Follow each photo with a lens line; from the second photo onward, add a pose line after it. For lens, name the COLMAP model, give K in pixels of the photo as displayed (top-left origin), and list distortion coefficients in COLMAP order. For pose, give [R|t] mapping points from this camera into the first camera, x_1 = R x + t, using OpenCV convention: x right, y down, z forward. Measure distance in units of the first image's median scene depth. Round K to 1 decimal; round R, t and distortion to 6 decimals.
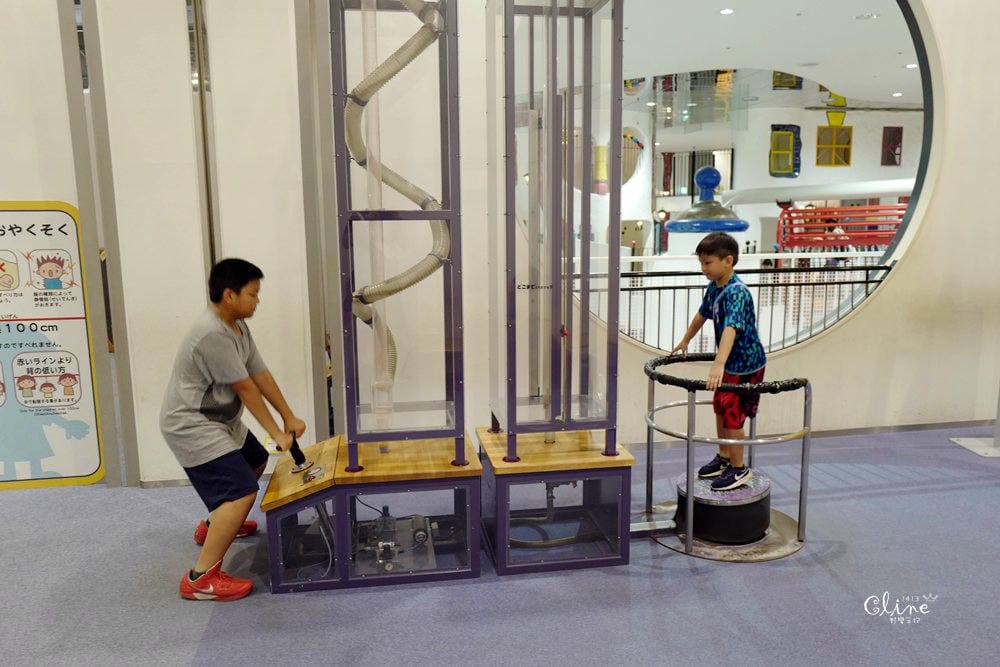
lens RADIAL K [[759.8, 0, 500.3], [0, 759.8, 333.3], [0, 0, 1]] dist [-0.003423, -0.005389]
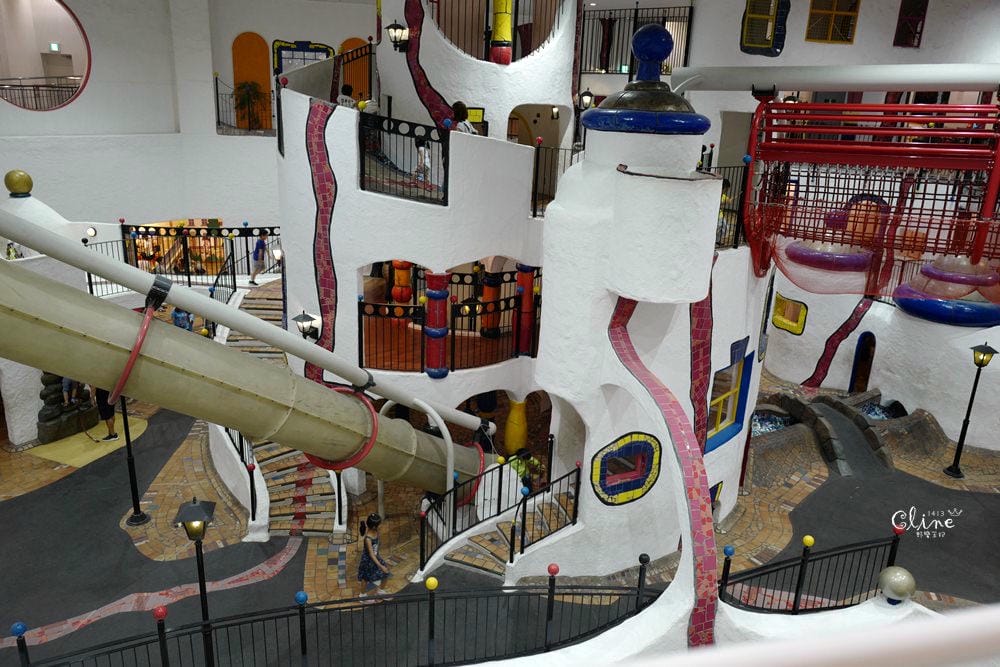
lens RADIAL K [[759.8, 0, 500.0], [0, 759.8, 333.7], [0, 0, 1]] dist [-0.003423, -0.005389]
pose [[0.995914, 0.033631, 0.083808, 0.086849], [-0.046166, 0.987233, 0.152443, -0.048065], [-0.077611, -0.155689, 0.984752, 0.298053]]
